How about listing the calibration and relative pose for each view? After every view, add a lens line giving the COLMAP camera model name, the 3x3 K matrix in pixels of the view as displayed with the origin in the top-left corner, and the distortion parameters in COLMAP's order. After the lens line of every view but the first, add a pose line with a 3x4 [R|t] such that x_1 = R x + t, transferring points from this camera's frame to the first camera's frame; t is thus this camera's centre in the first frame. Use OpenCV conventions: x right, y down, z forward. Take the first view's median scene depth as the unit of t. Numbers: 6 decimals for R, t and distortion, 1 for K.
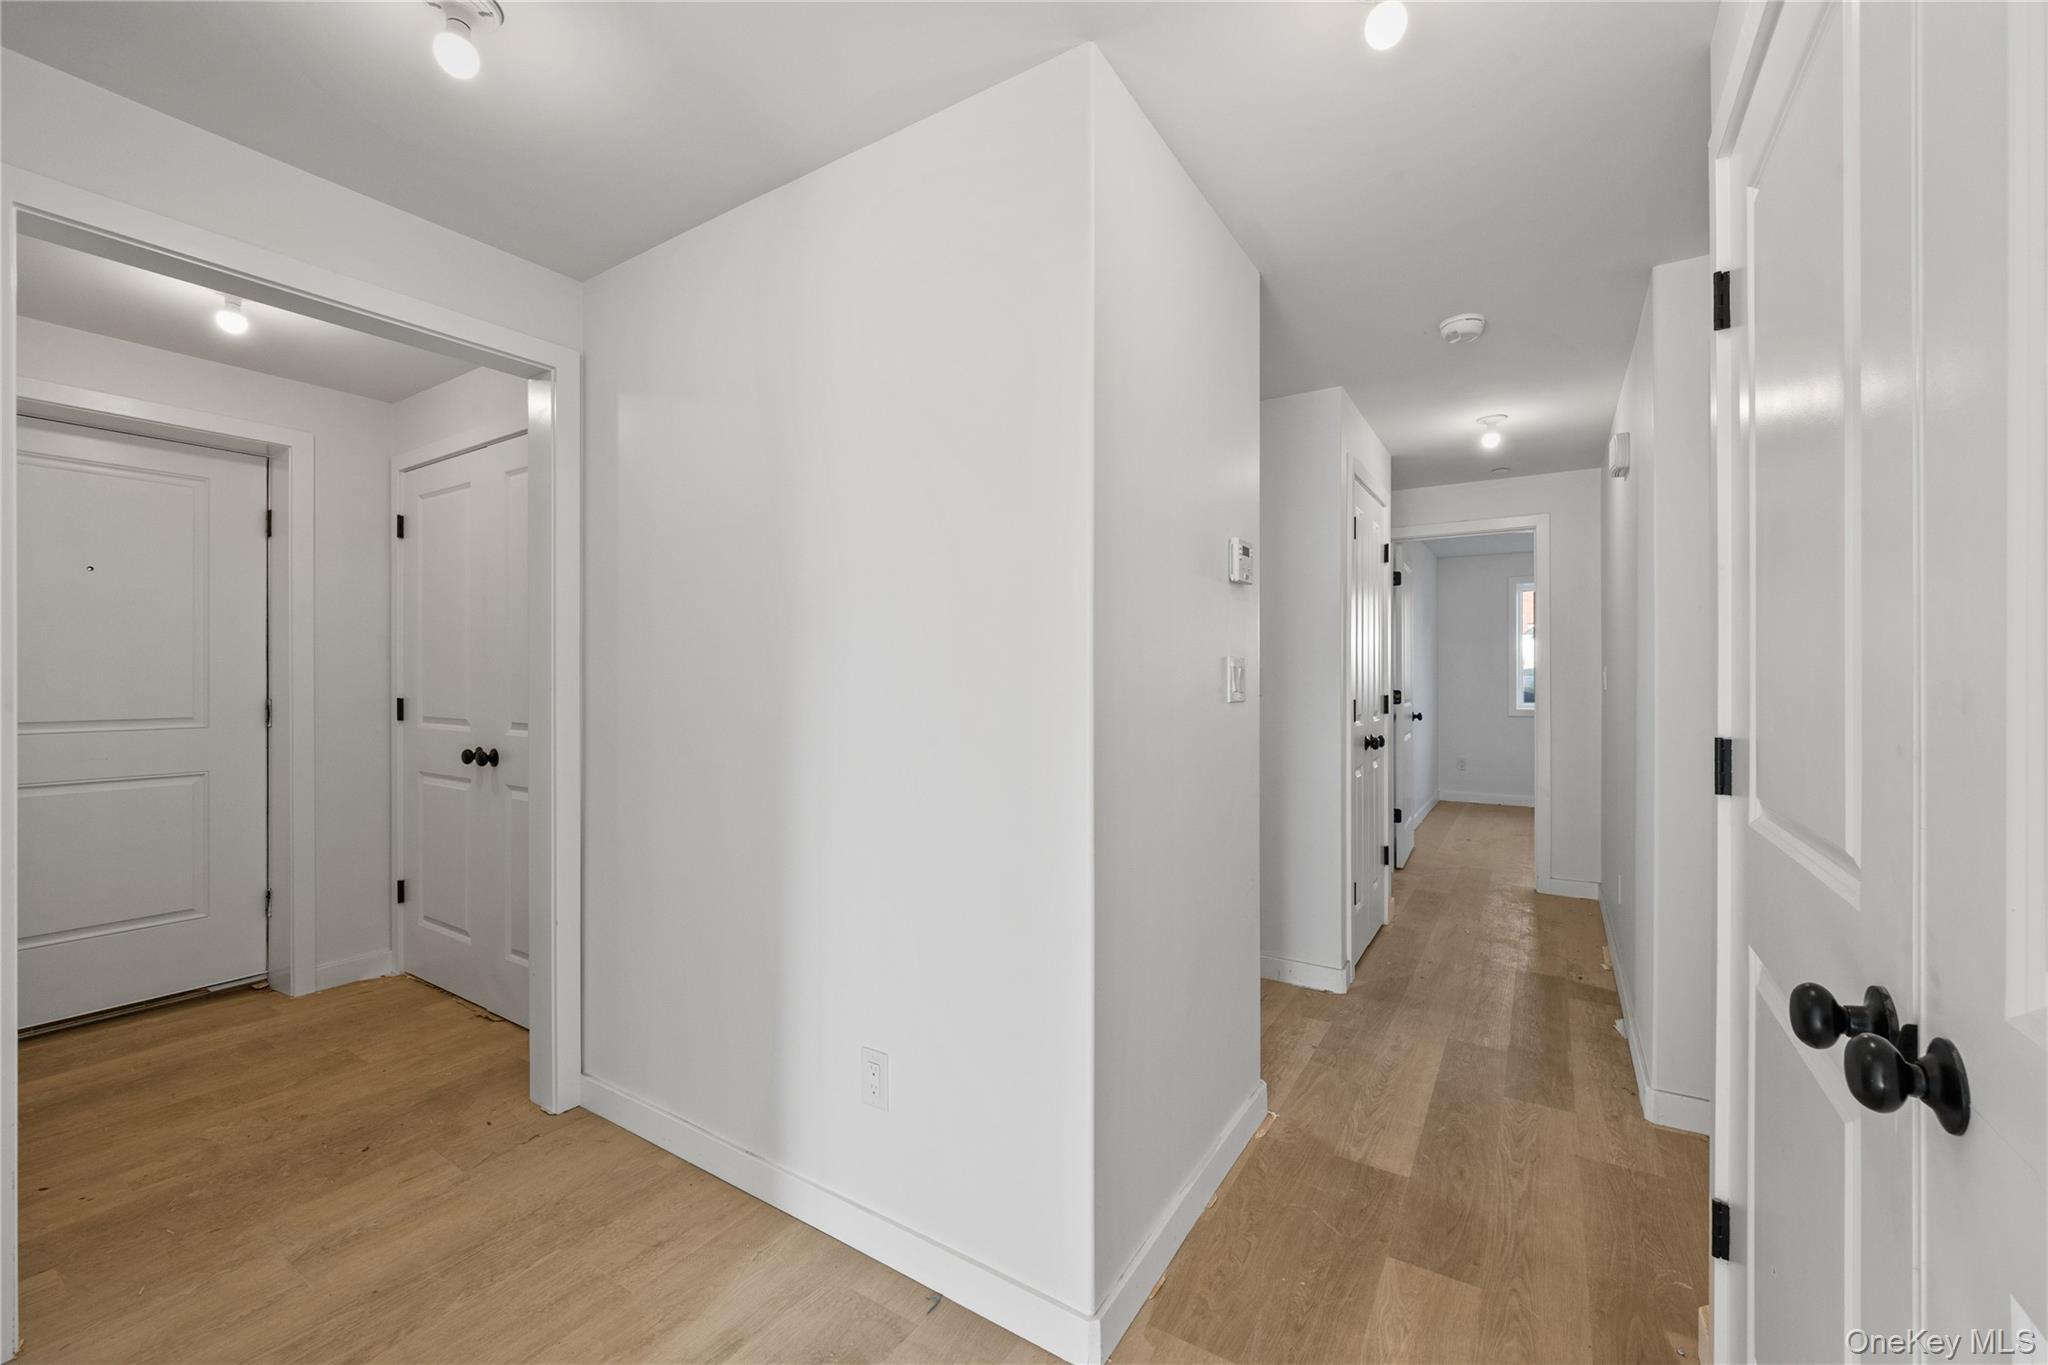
lens RADIAL K [[797.4, 0, 1022.7], [0, 797.4, 677.0], [0, 0, 1]] dist [-0.007542, -0.000201]
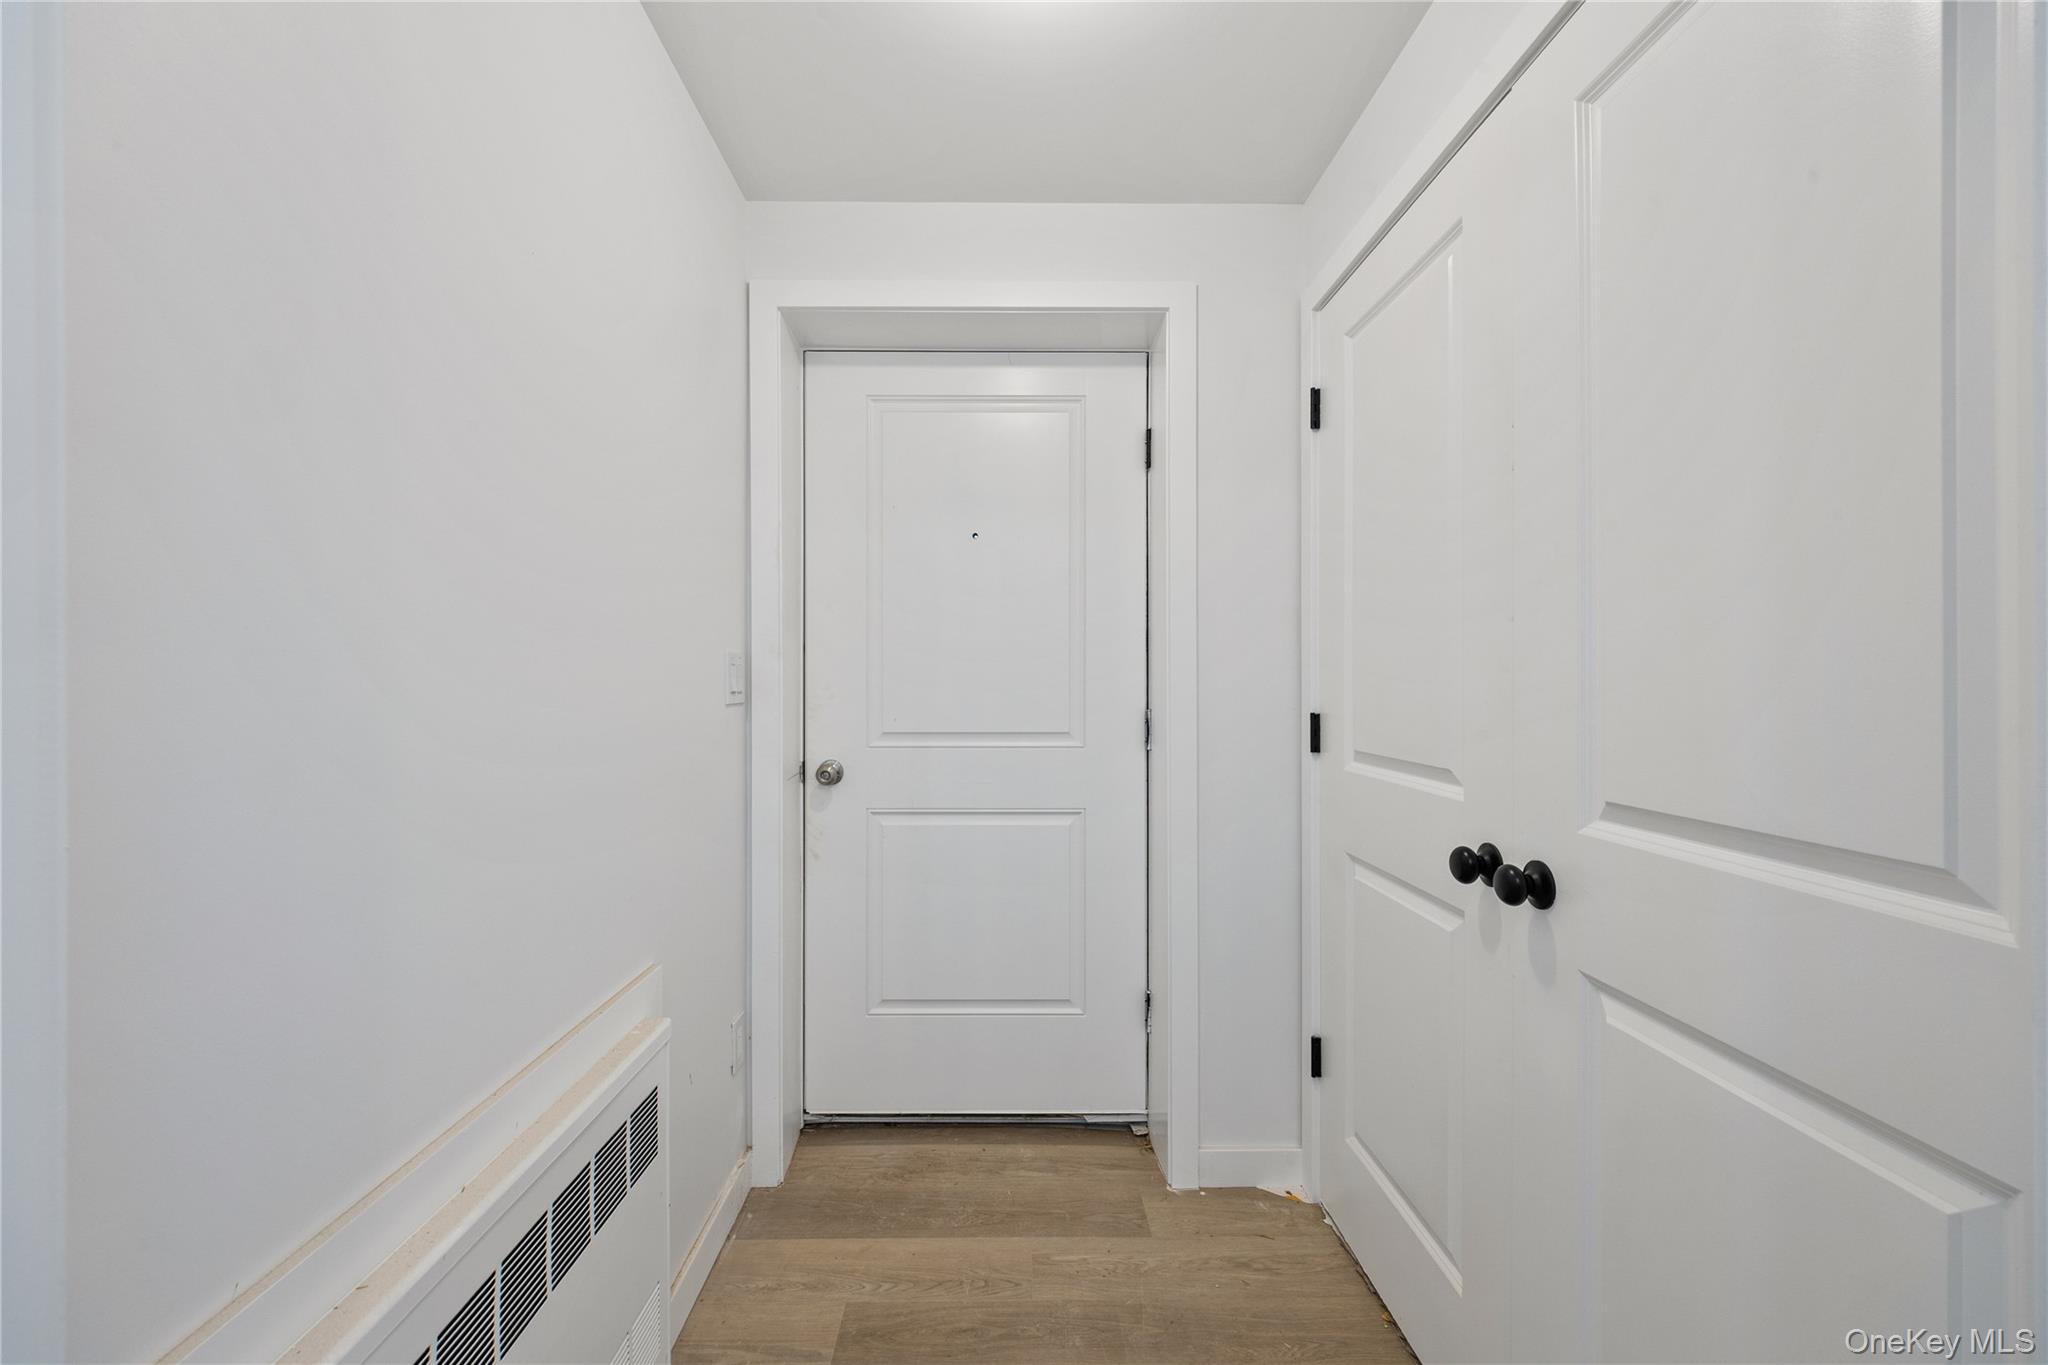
lens RADIAL K [[797.4, 0, 1022.7], [0, 797.4, 677.0], [0, 0, 1]] dist [-0.007542, -0.000201]
pose [[0.551708, -0.002702, -0.834033, -0.448297], [0.000342, 0.999995, -0.003013, 0.002804], [0.834037, 0.001378, 0.551706, 0.539761]]
